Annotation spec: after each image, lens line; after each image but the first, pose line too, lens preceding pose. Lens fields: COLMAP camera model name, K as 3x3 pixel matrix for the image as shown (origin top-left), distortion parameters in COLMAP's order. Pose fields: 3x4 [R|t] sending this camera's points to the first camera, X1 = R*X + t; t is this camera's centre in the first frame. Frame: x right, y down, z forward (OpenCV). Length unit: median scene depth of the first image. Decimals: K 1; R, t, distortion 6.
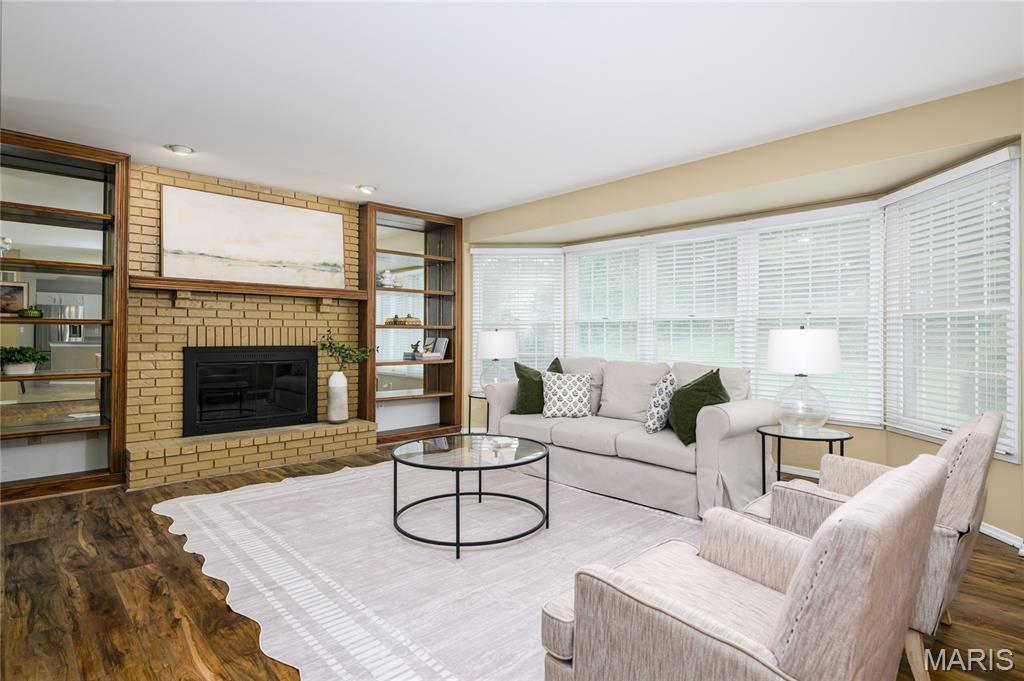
lens RADIAL K [[534.9, 0, 512.0], [0, 534.9, 340.5], [0, 0, 1]] dist [0.001918, 0.000906]
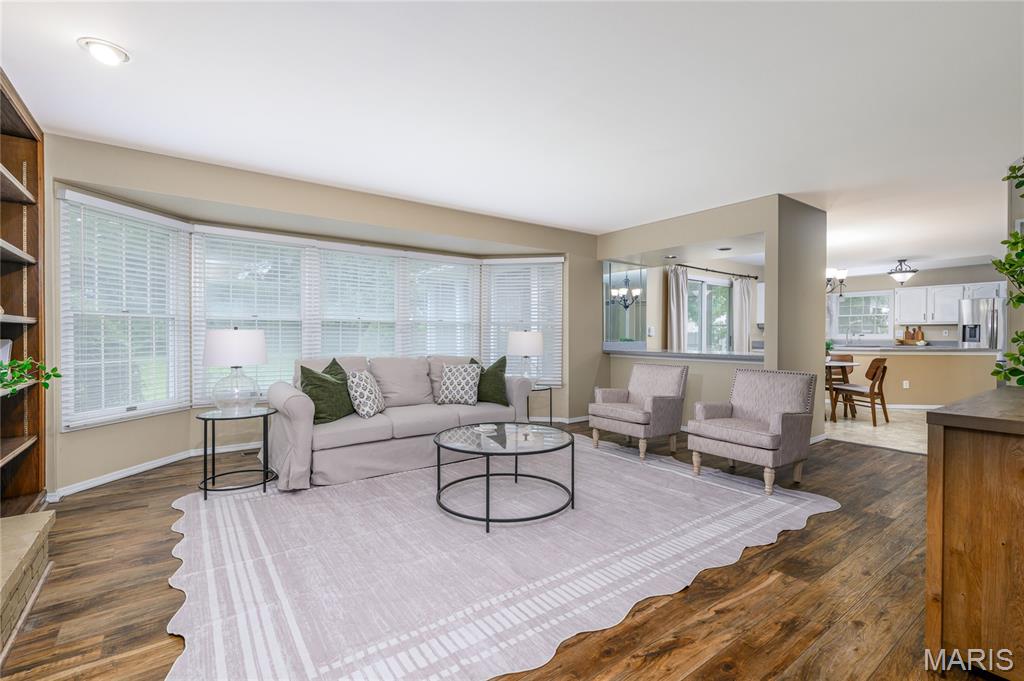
lens RADIAL K [[457.2, 0, 509.1], [0, 457.2, 338.4], [0, 0, 1]] dist [-0.000248, -0.000028]
pose [[0.131535, -0.007774, 0.991281, -1.331241], [0.002042, 0.999969, 0.007571, -0.014530], [-0.991309, 0.001029, 0.131547, 1.100289]]
